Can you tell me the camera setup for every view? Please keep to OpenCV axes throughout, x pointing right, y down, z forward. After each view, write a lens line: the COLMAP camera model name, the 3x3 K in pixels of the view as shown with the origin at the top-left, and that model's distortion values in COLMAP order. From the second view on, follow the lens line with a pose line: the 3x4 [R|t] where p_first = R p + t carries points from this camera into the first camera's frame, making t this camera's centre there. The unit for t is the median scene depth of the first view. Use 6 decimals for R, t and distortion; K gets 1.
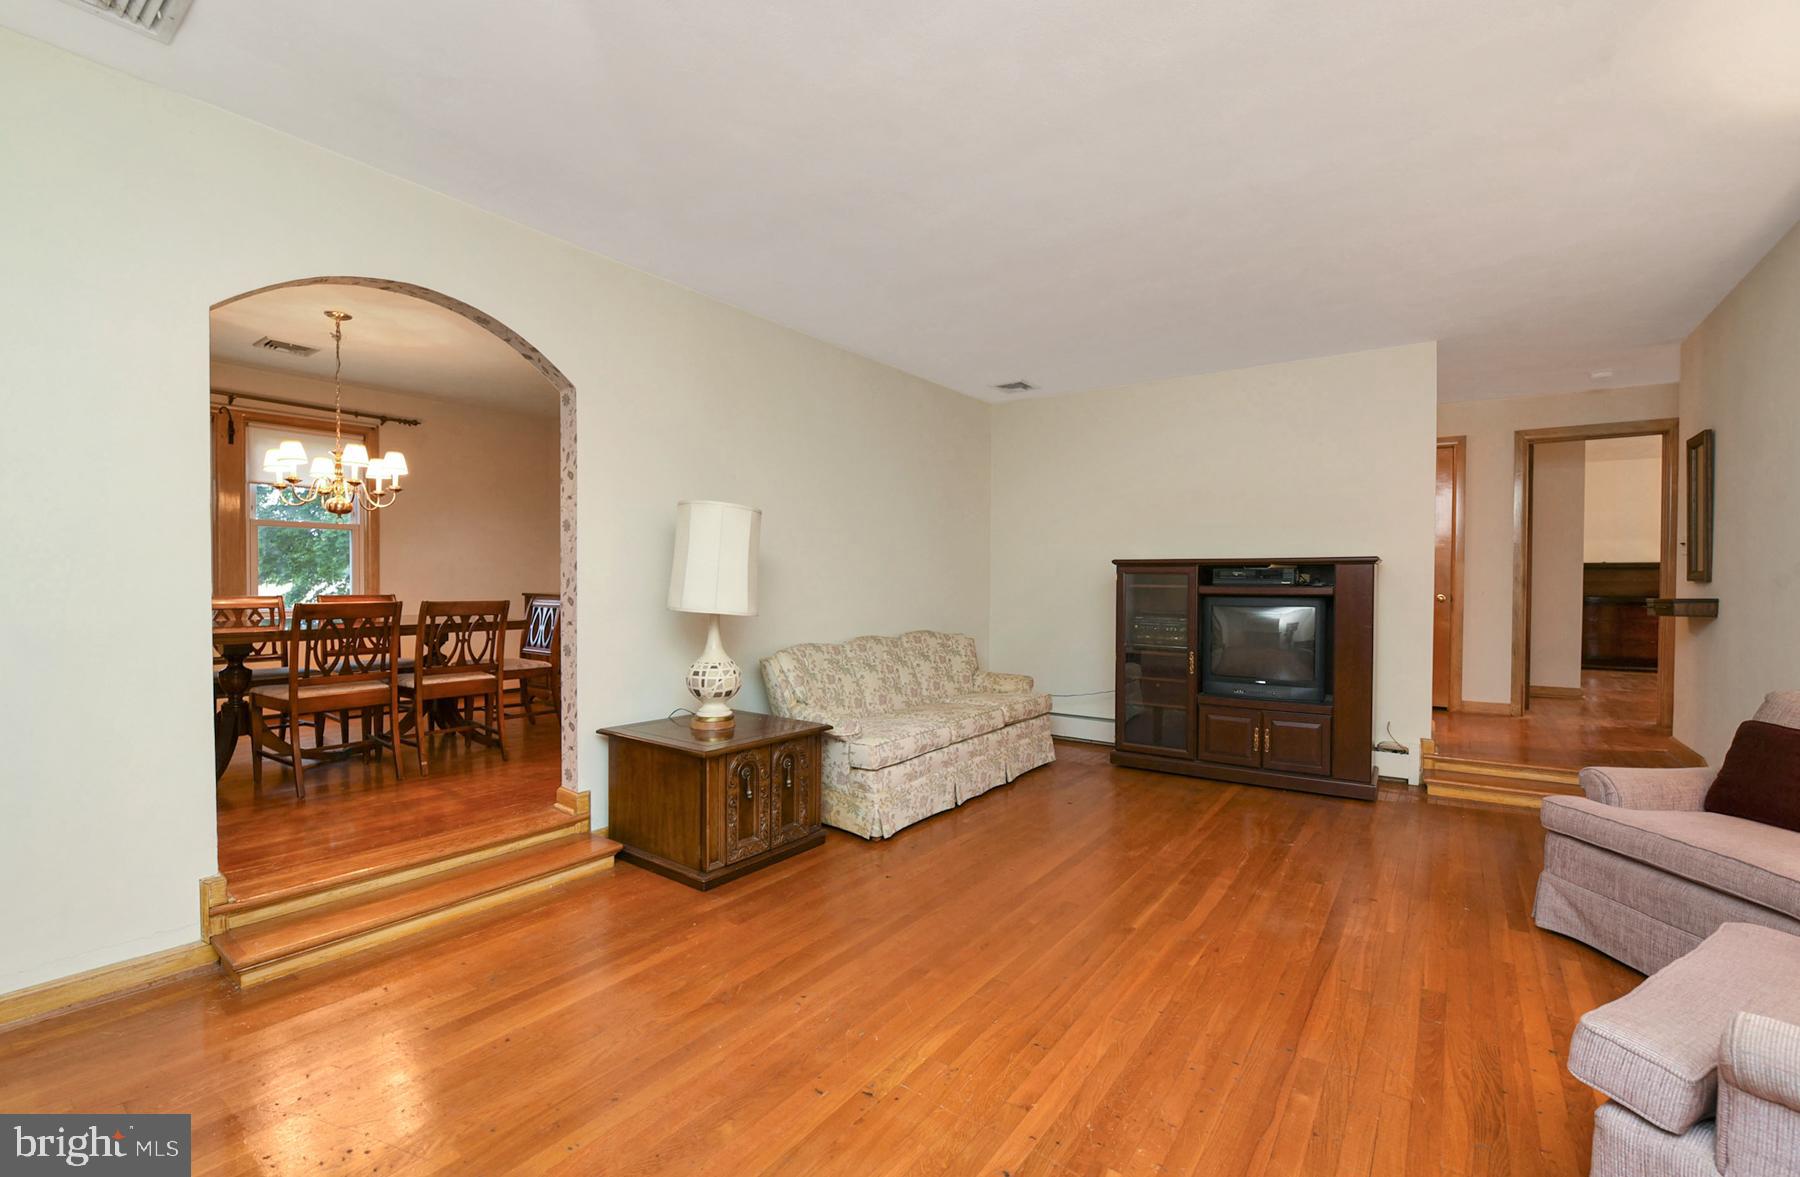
lens RADIAL K [[760.2, 0, 902.1], [0, 760.2, 590.0], [0, 0, 1]] dist [0.000241, -0.000285]
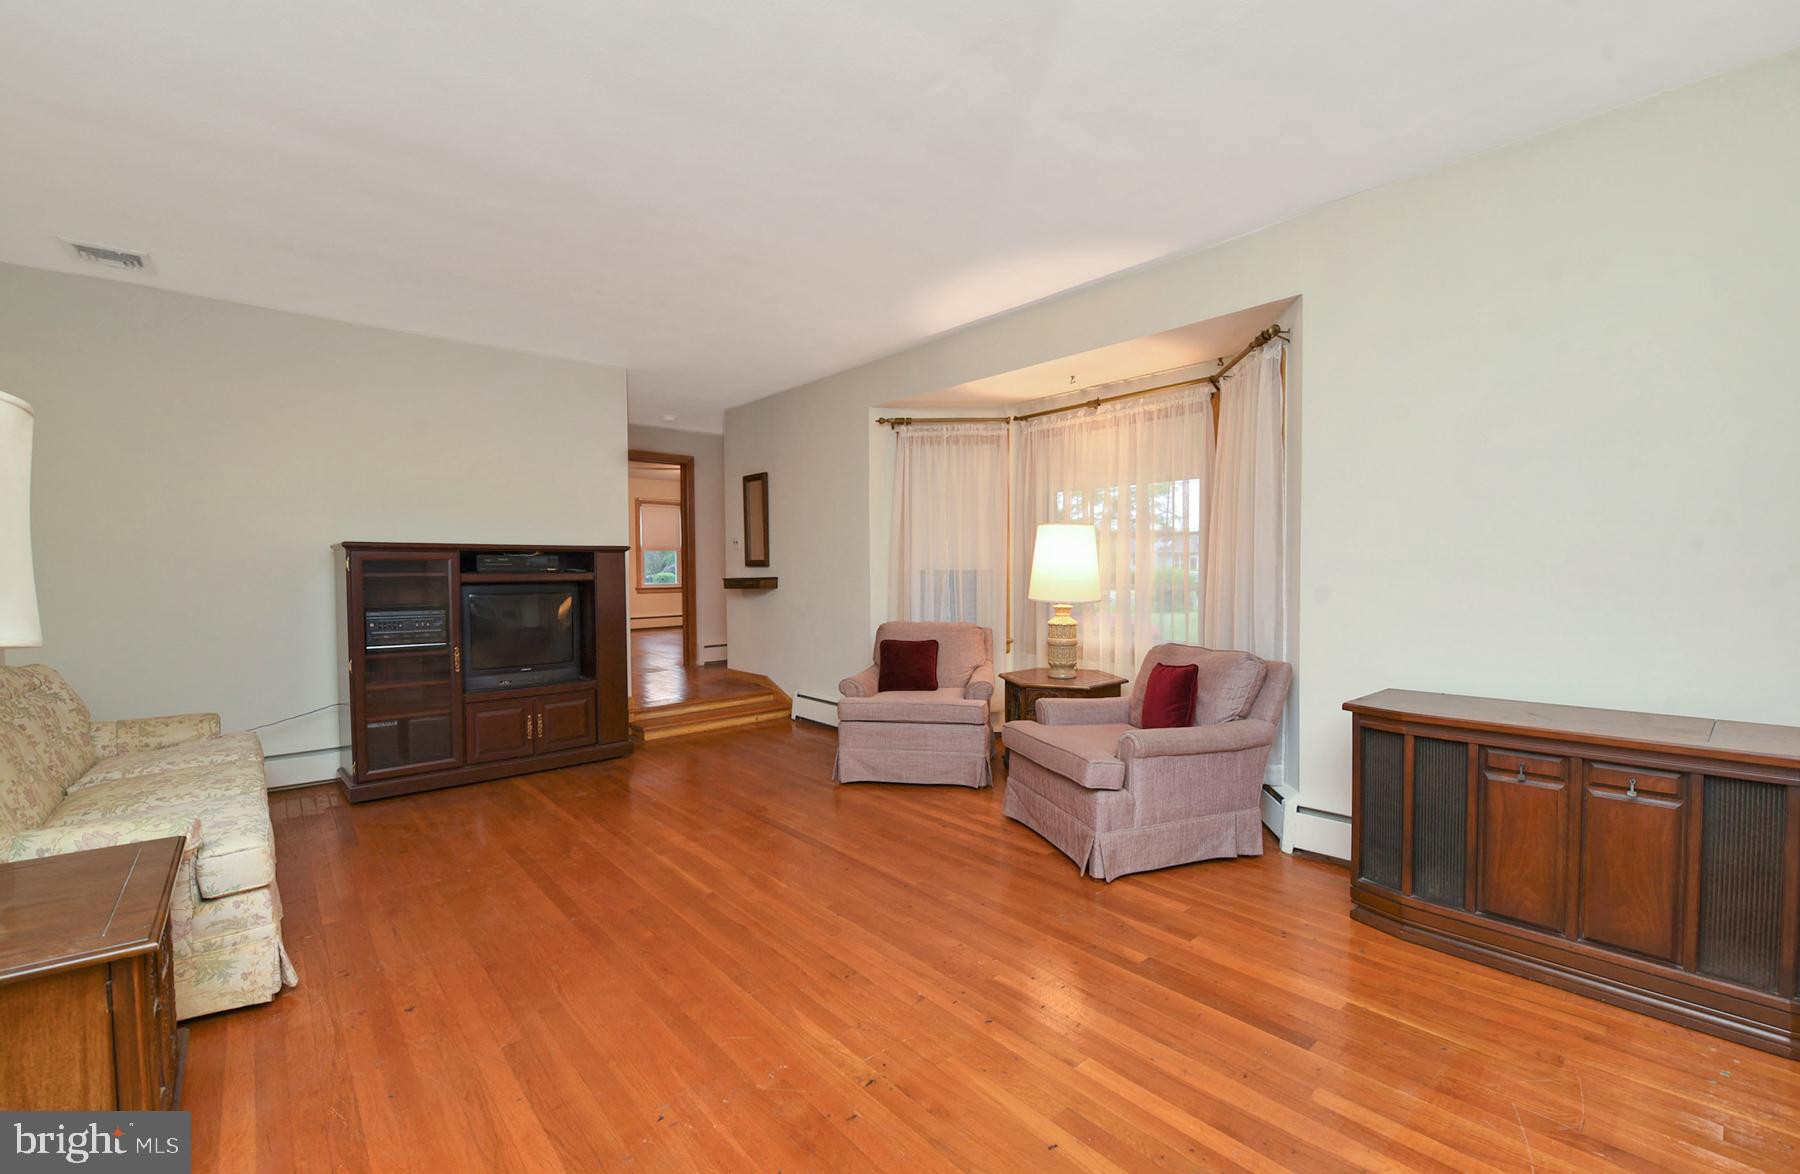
lens RADIAL K [[771.0, 0, 906.9], [0, 771.0, 579.4], [0, 0, 1]] dist [-0.000157, 0.000052]
pose [[0.219358, -0.017732, 0.975483, -0.421999], [0.018745, 0.999727, 0.013958, -0.001629], [-0.975464, 0.015224, 0.219631, 0.305766]]
